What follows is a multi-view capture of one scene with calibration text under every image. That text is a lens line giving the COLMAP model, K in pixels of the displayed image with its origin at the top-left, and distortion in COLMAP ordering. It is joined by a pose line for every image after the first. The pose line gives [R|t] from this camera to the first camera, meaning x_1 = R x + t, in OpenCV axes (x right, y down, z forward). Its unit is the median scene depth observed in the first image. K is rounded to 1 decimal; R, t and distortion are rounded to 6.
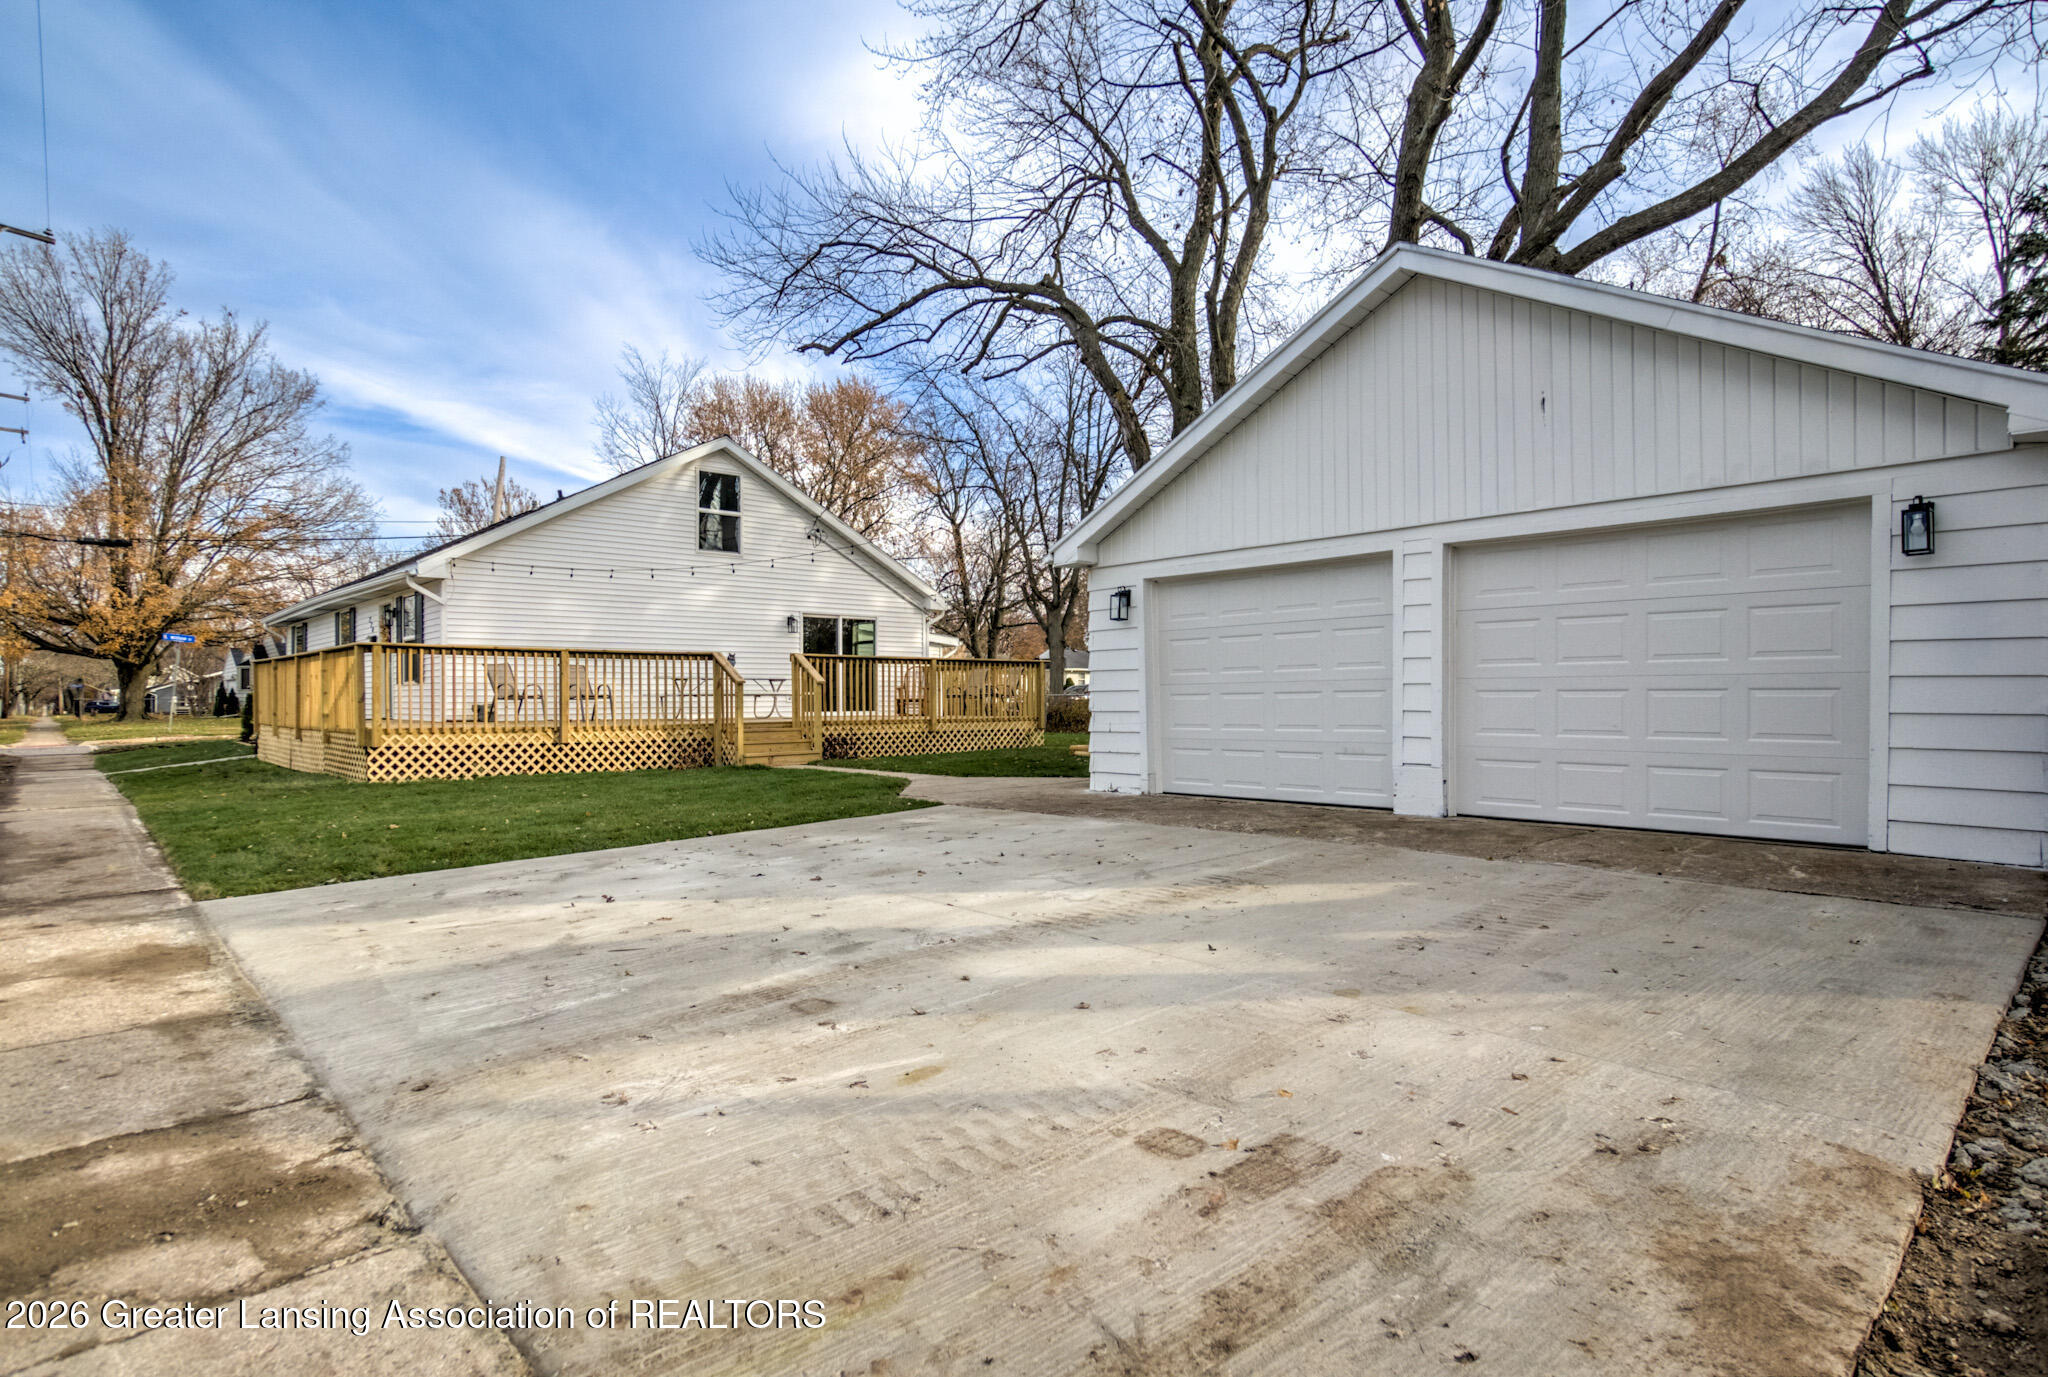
lens RADIAL K [[1127.5, 0, 1019.0], [0, 1127.5, 692.8], [0, 0, 1]] dist [0.018960, -0.000500]
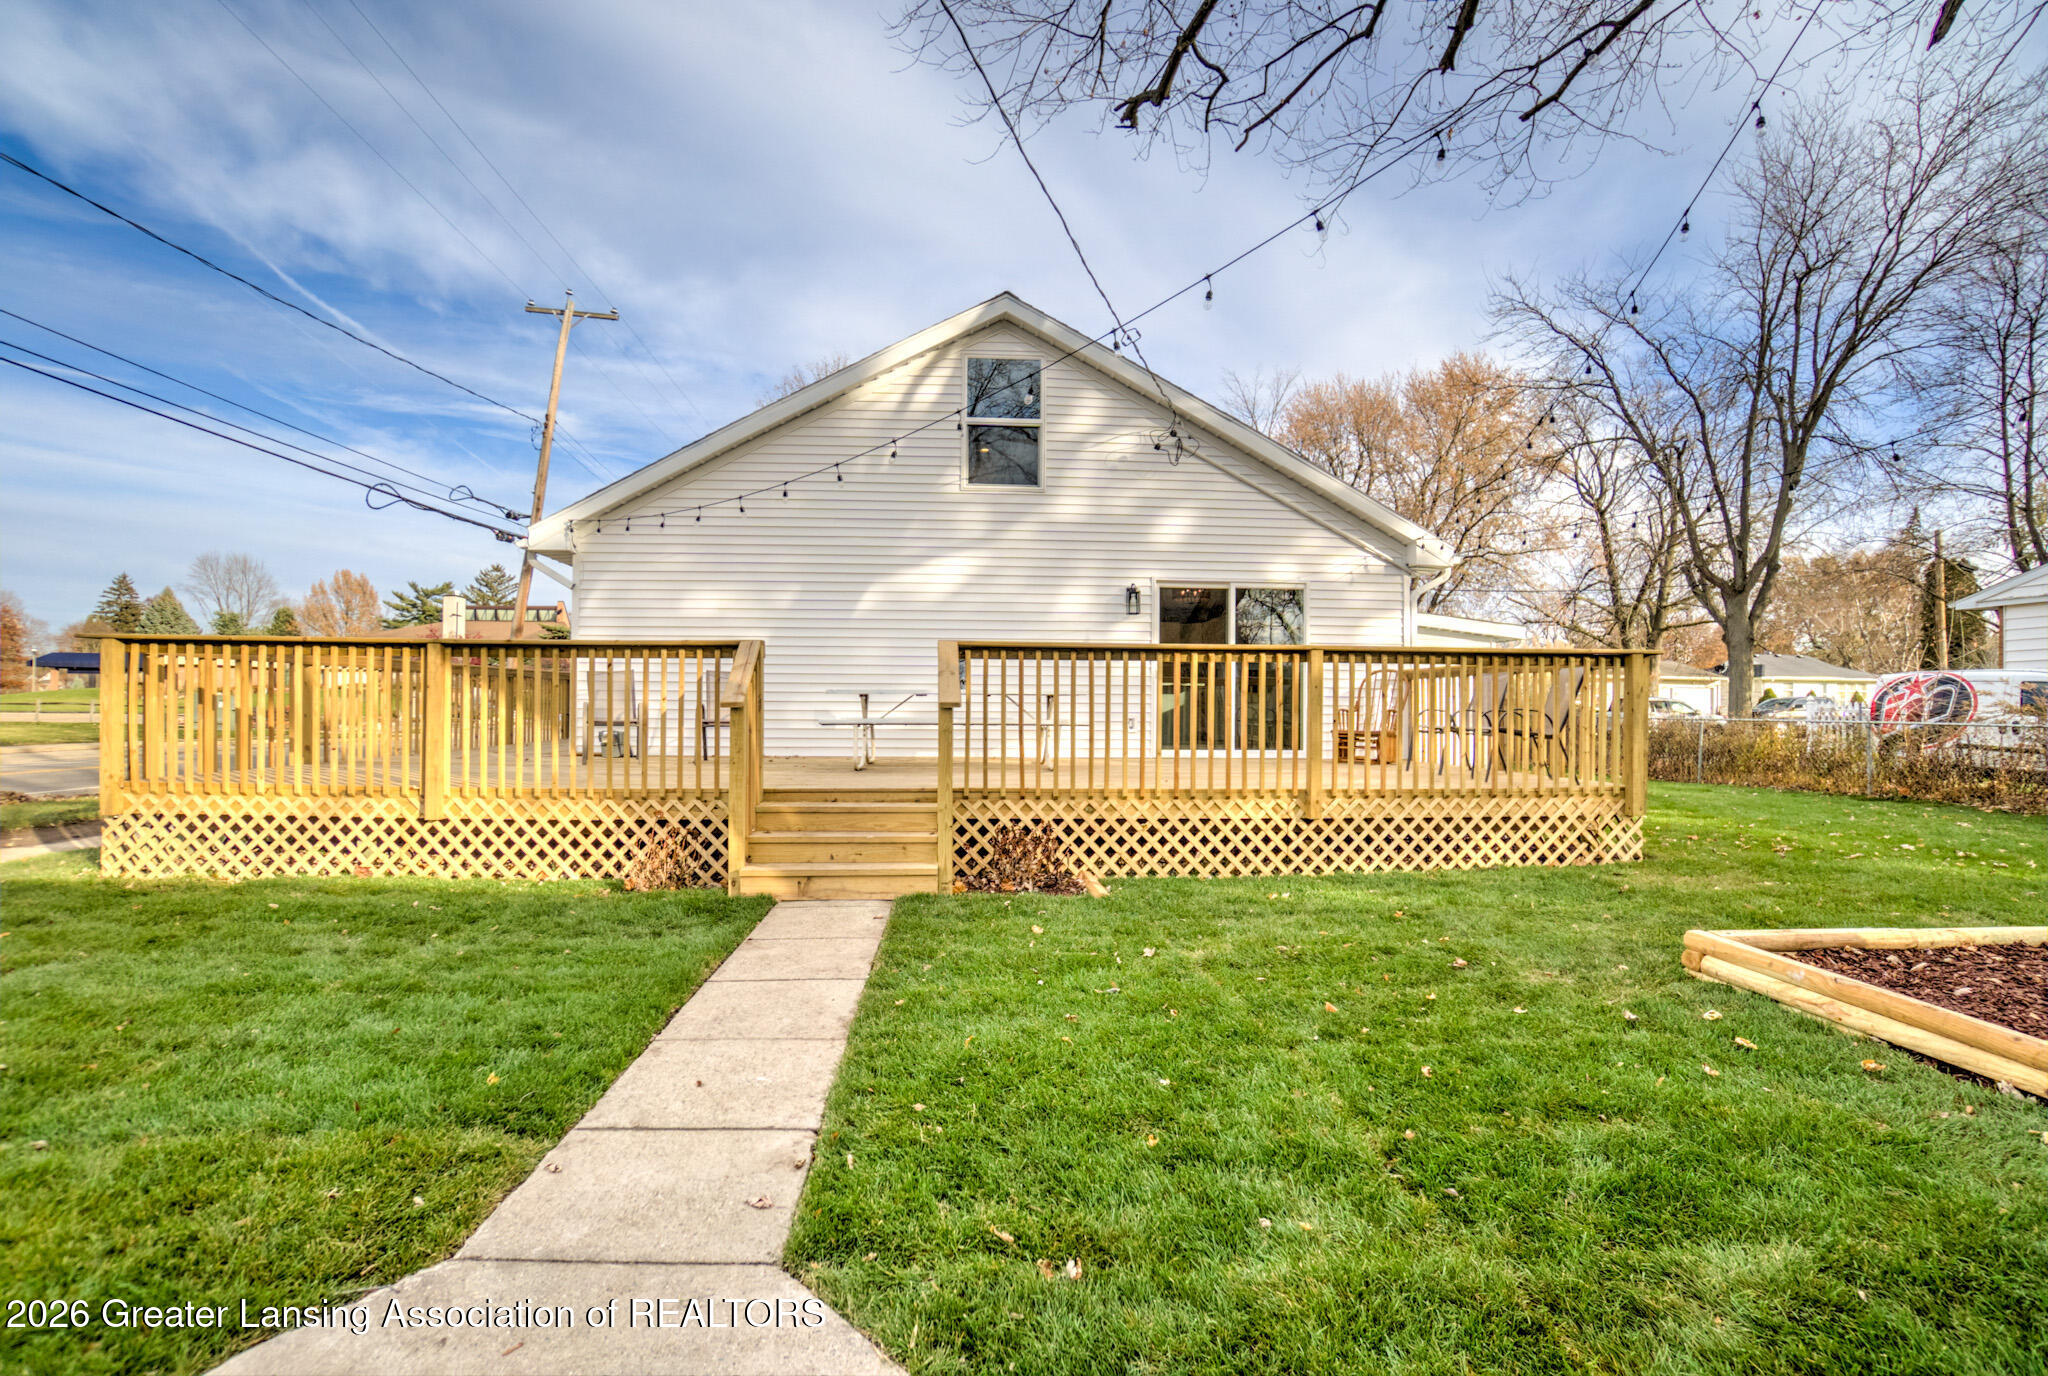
lens RADIAL K [[901.8, 0, 1012.1], [0, 901.8, 694.7], [0, 0, 1]] dist [-0.019656, 0.002503]
pose [[0.788731, 0.007712, -0.614690, 0.025905], [-0.009985, 0.999950, -0.000266, -0.006947], [0.614657, 0.006348, 0.788769, 0.388763]]
